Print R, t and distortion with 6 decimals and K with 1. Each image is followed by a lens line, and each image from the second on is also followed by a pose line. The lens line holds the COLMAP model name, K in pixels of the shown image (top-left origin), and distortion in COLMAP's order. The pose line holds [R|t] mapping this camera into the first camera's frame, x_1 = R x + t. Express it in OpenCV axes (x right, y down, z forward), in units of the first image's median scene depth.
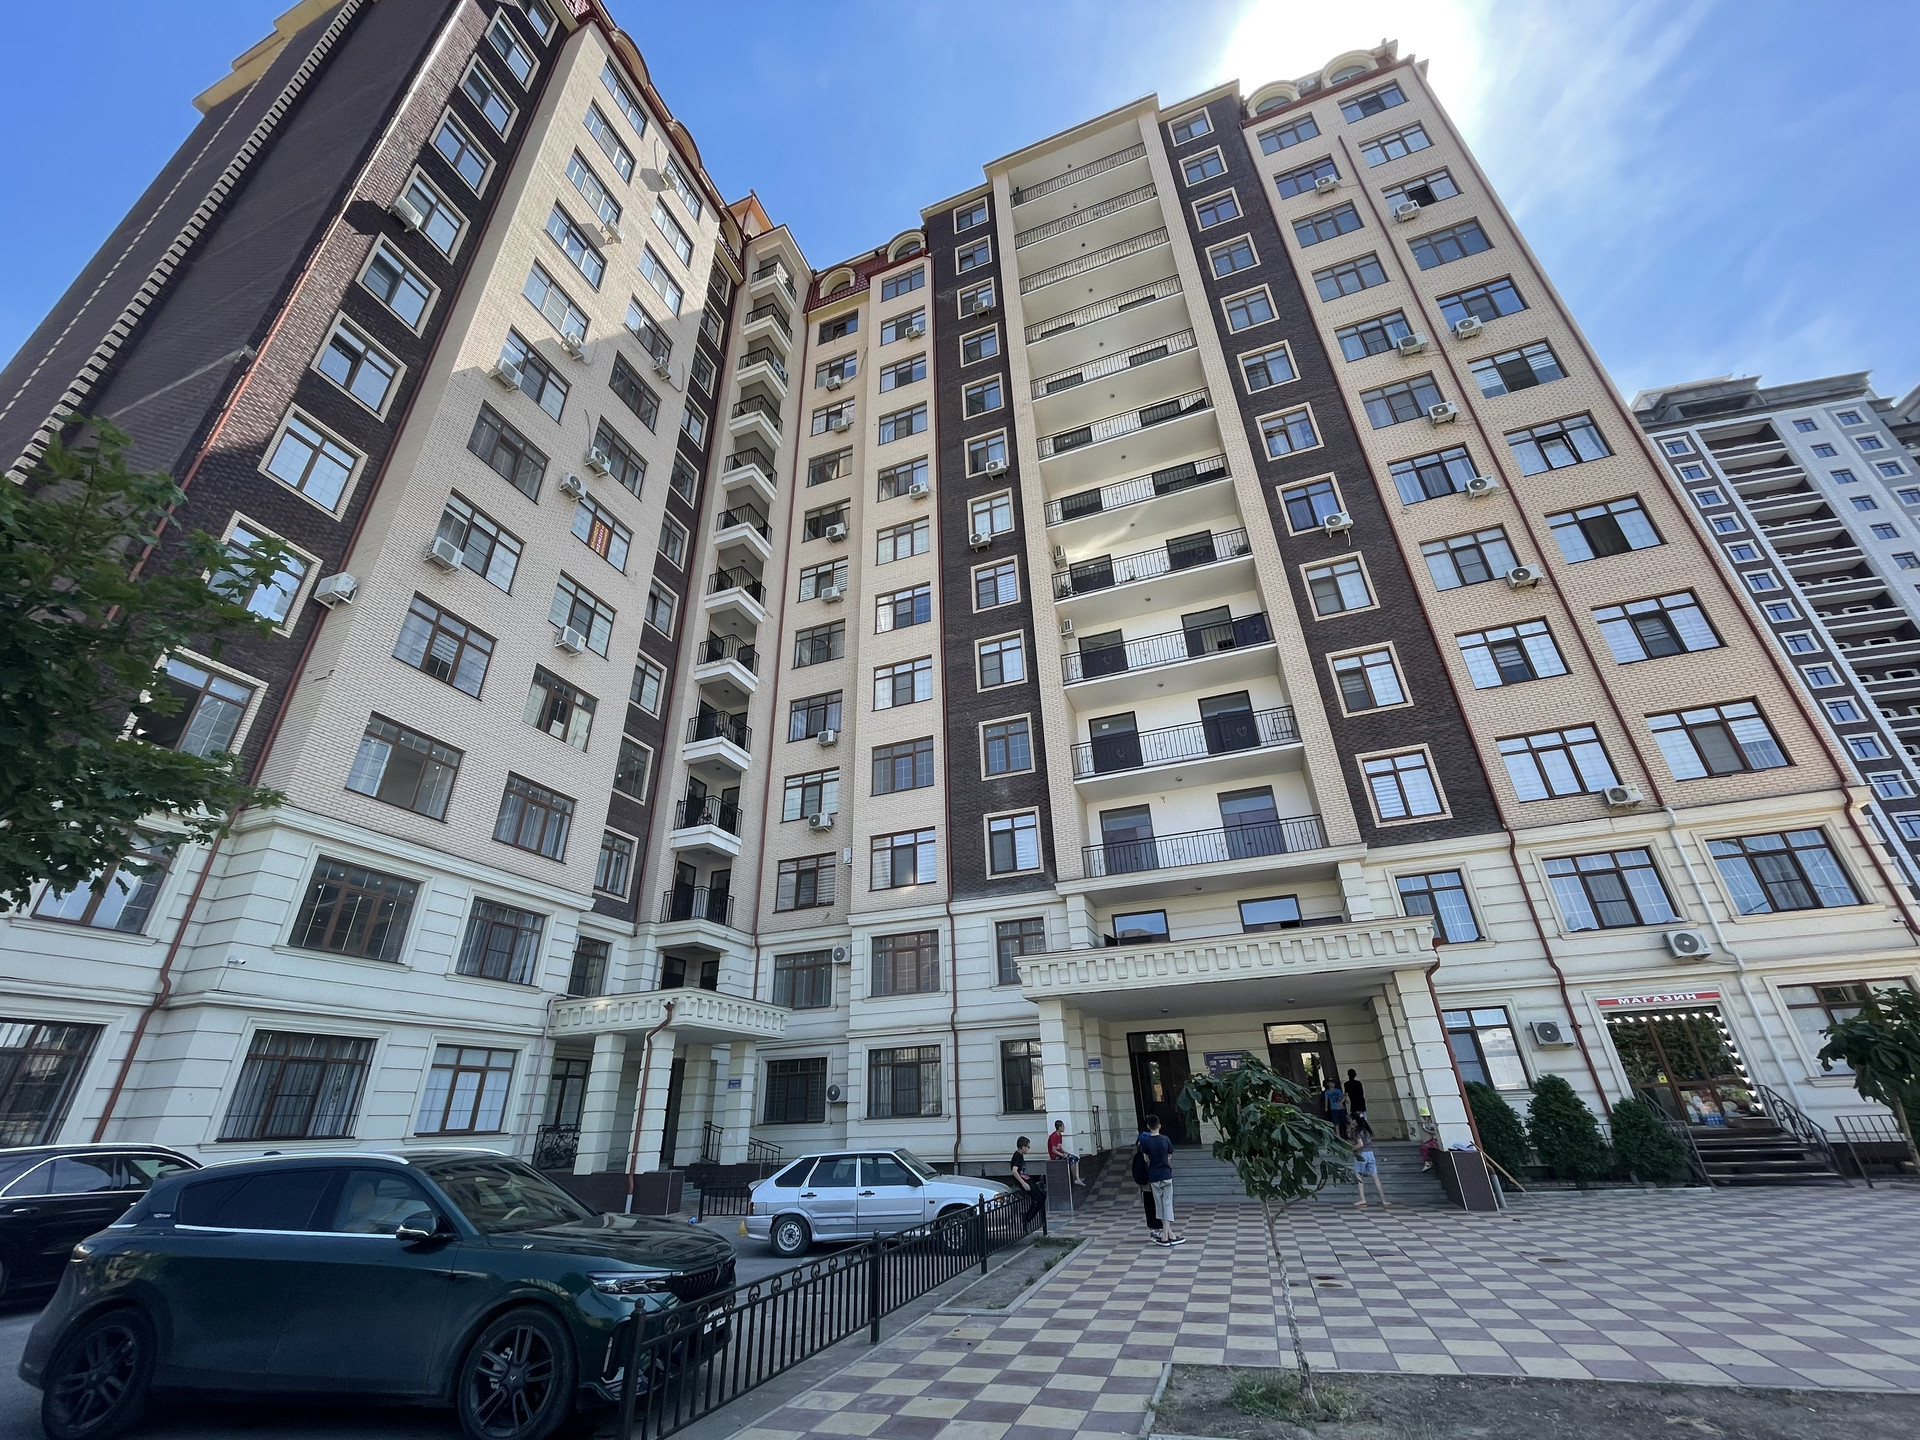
lens RADIAL K [[773.9, 0, 960.6], [0, 773.9, 715.8], [0, 0, 1]] dist [-0.001564, -0.000831]
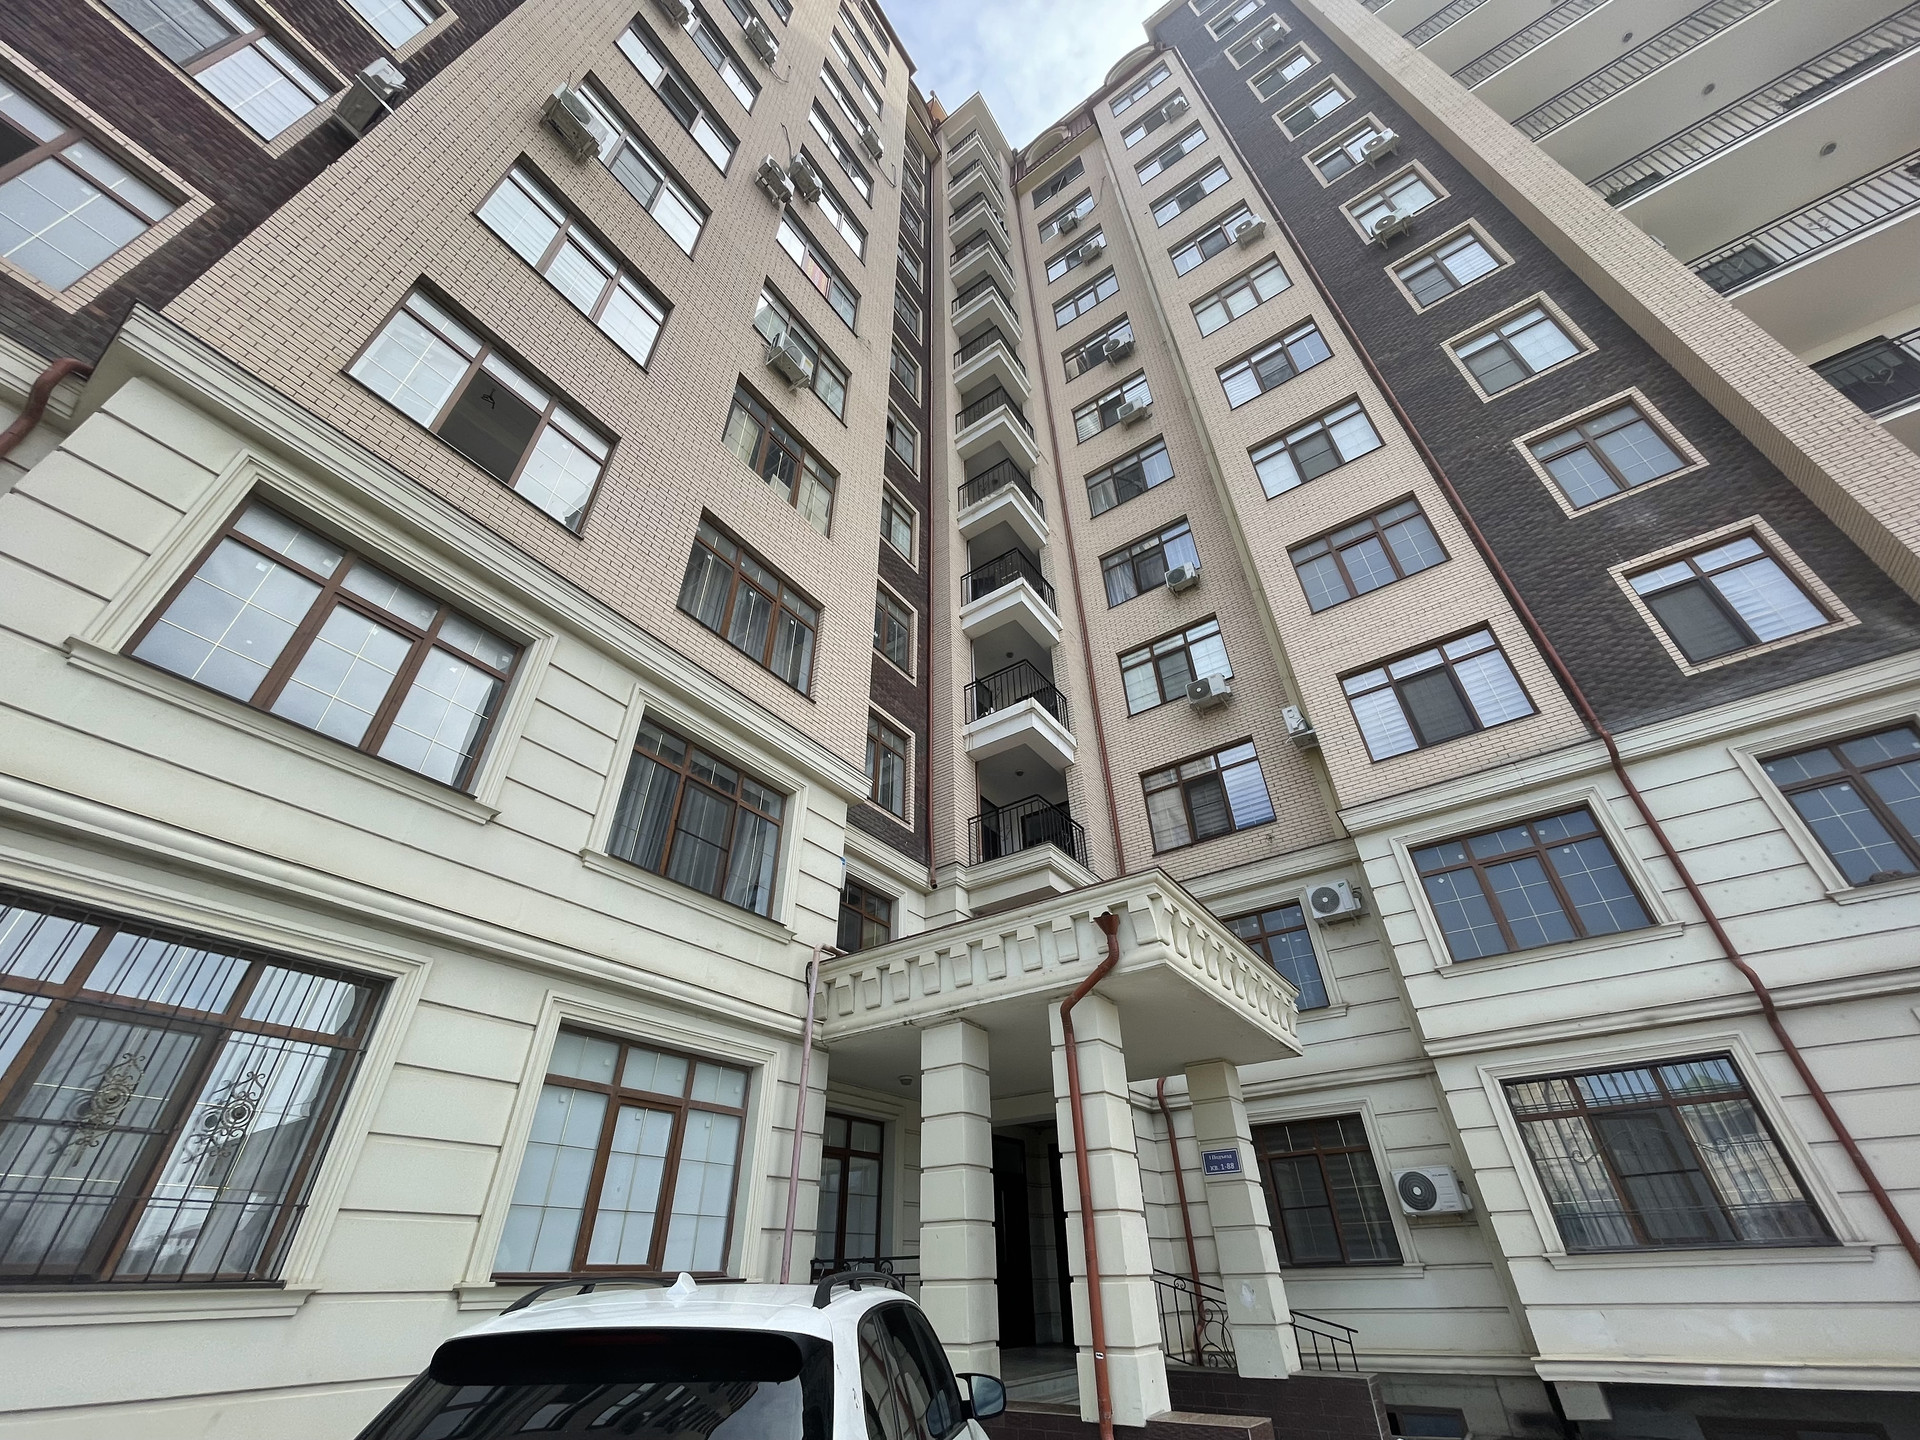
lens RADIAL K [[773.9, 0, 960.2], [0, 773.9, 716.2], [0, 0, 1]] dist [-0.001564, -0.000831]
pose [[0.968469, -0.135663, -0.208957, -0.298666], [0.104285, 0.982470, -0.154522, 0.275265], [0.226257, 0.127858, 0.965640, 0.507523]]
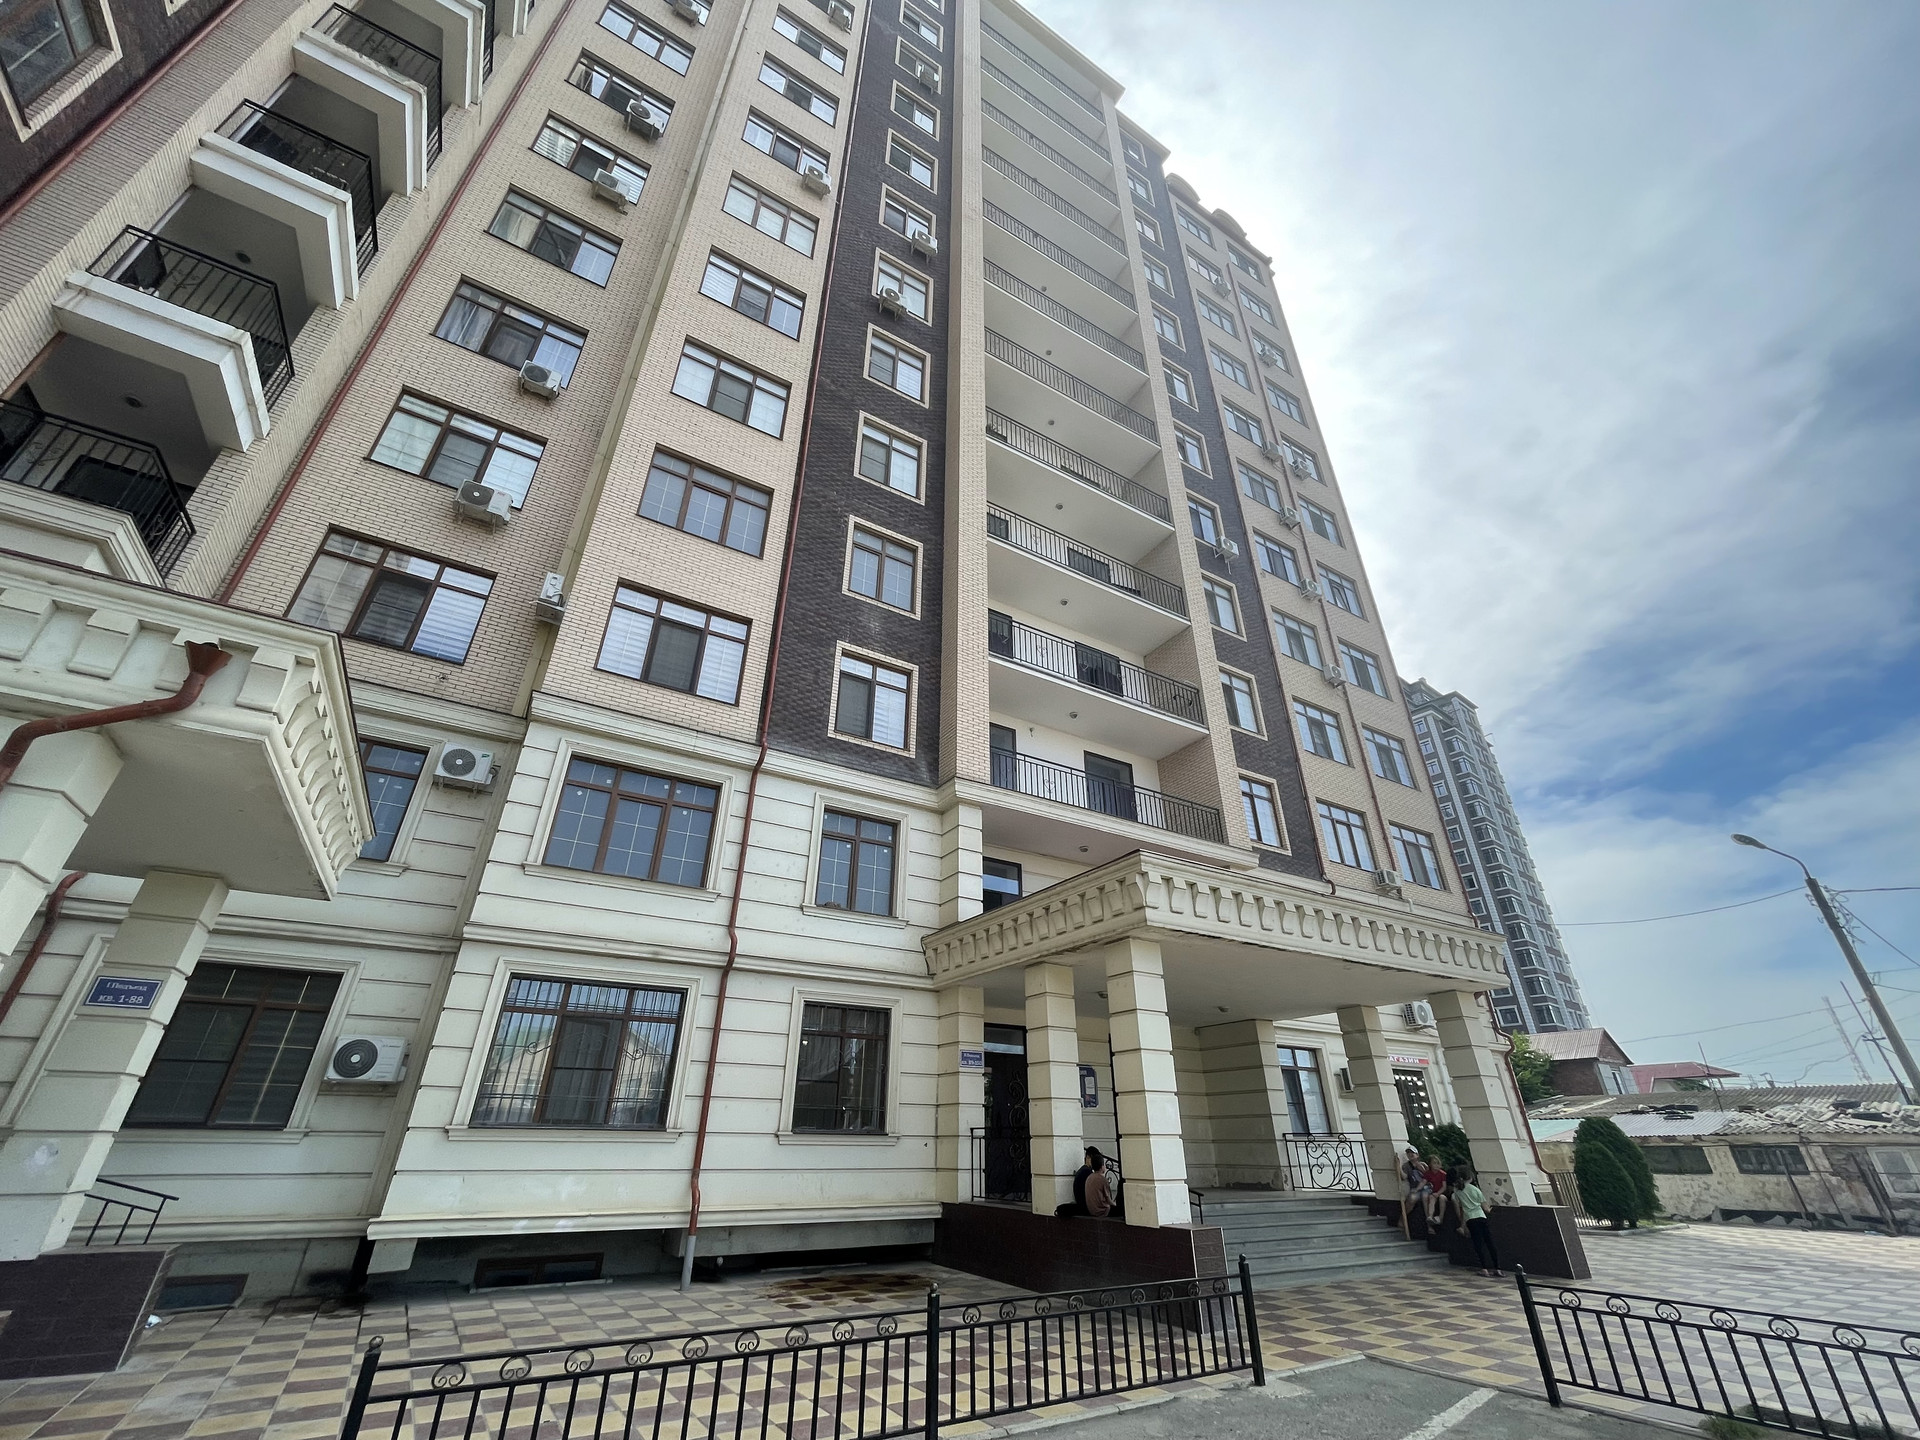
lens RADIAL K [[773.9, 0, 958.2], [0, 773.9, 715.0], [0, 0, 1]] dist [-0.001564, -0.000831]
pose [[0.627609, 0.410033, 0.661801, -0.322575], [-0.384202, 0.902467, -0.194790, 0.291411], [-0.677123, -0.132013, 0.723931, 0.533576]]
